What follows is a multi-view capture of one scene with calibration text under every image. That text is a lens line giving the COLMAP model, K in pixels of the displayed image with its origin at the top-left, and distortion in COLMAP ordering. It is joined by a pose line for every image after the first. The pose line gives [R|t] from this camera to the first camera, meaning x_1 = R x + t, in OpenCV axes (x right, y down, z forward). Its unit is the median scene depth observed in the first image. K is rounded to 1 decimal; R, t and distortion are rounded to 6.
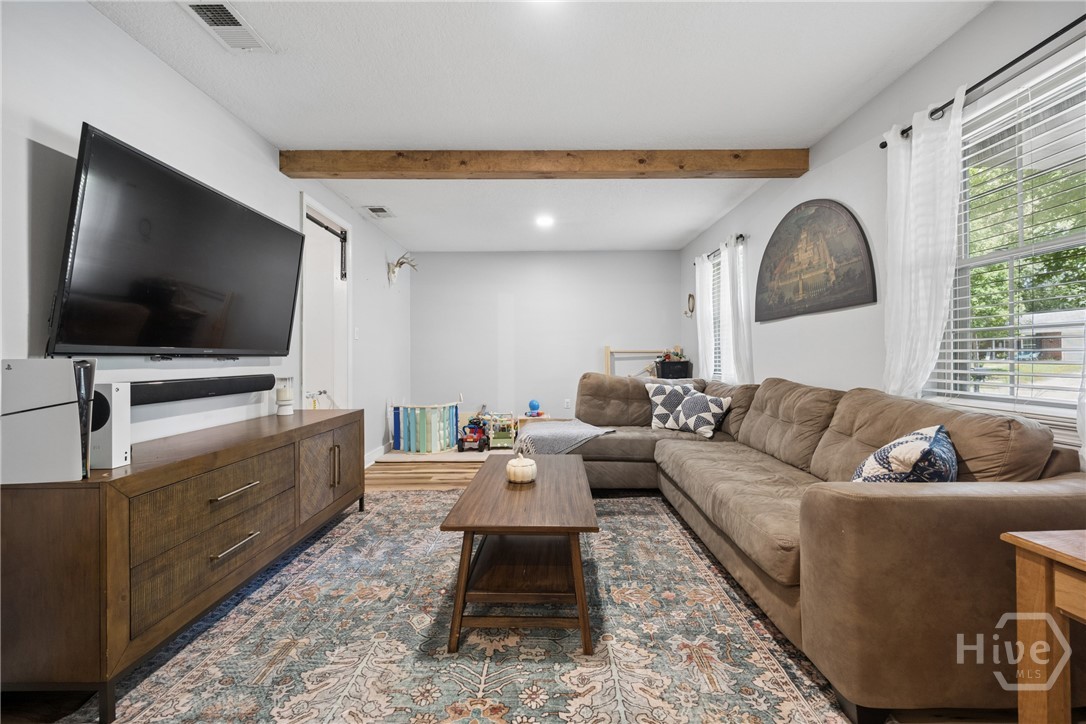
lens RADIAL K [[434.0, 0, 546.8], [0, 434.0, 354.5], [0, 0, 1]] dist [0.000433, -0.000179]
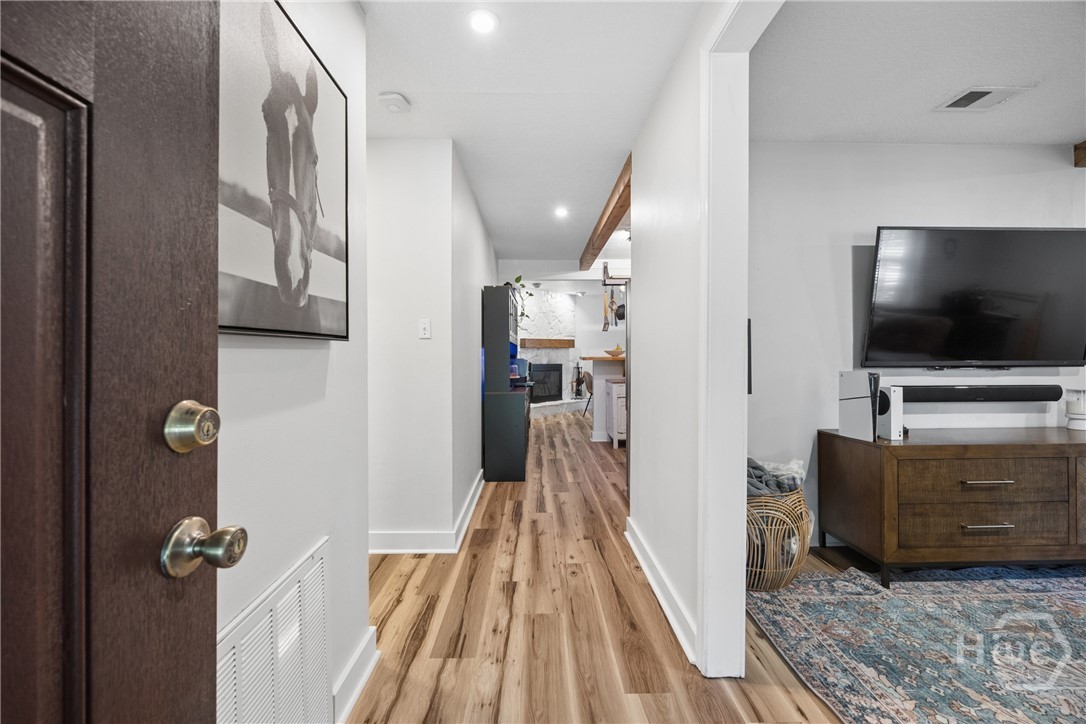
lens RADIAL K [[434.0, 0, 546.8], [0, 434.0, 354.5], [0, 0, 1]] dist [0.000433, -0.000179]
pose [[0.025963, -0.005066, -0.999650, 0.484834], [0.012754, 0.999907, -0.004737, -0.051785], [0.999582, -0.012627, 0.026025, -0.263505]]
